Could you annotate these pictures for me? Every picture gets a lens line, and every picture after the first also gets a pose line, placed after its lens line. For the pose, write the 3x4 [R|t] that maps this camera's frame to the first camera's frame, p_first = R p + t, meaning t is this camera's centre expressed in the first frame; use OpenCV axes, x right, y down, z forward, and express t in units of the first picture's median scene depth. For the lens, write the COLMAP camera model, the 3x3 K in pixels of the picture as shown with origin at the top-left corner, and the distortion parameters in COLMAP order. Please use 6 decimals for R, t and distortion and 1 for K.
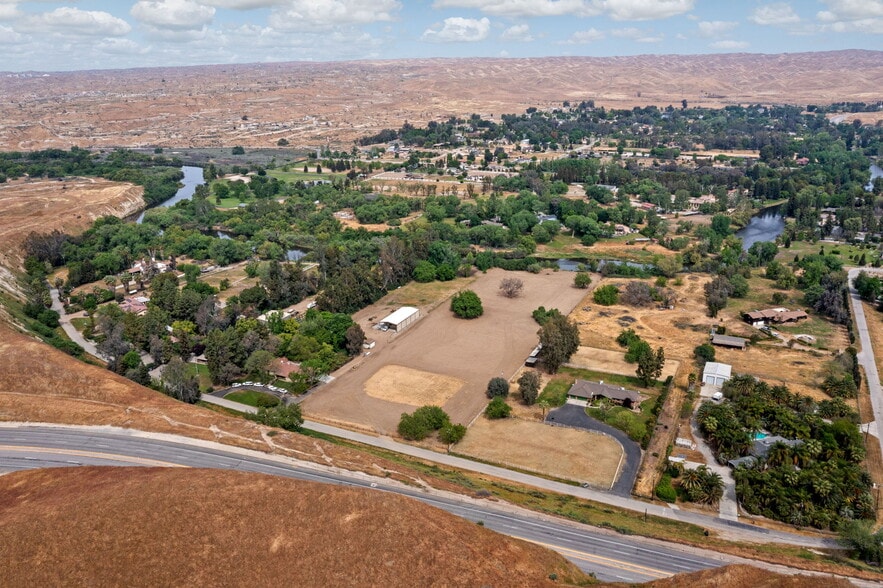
lens RADIAL K [[705.1, 0, 443.6], [0, 705.1, 293.6], [0, 0, 1]] dist [-0.011301, 0.004041]
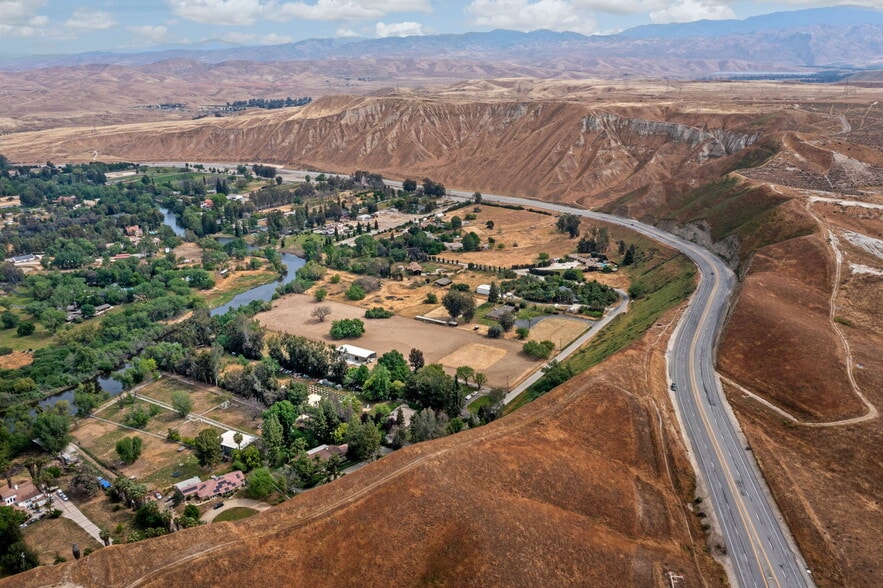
lens RADIAL K [[705.1, 0, 439.1], [0, 705.1, 289.3], [0, 0, 1]] dist [-0.011301, 0.004041]
pose [[0.153486, -0.299725, 0.941598, -1.537405], [0.327705, 0.914402, 0.237650, -0.411231], [-0.932229, 0.272091, 0.238569, 0.726365]]
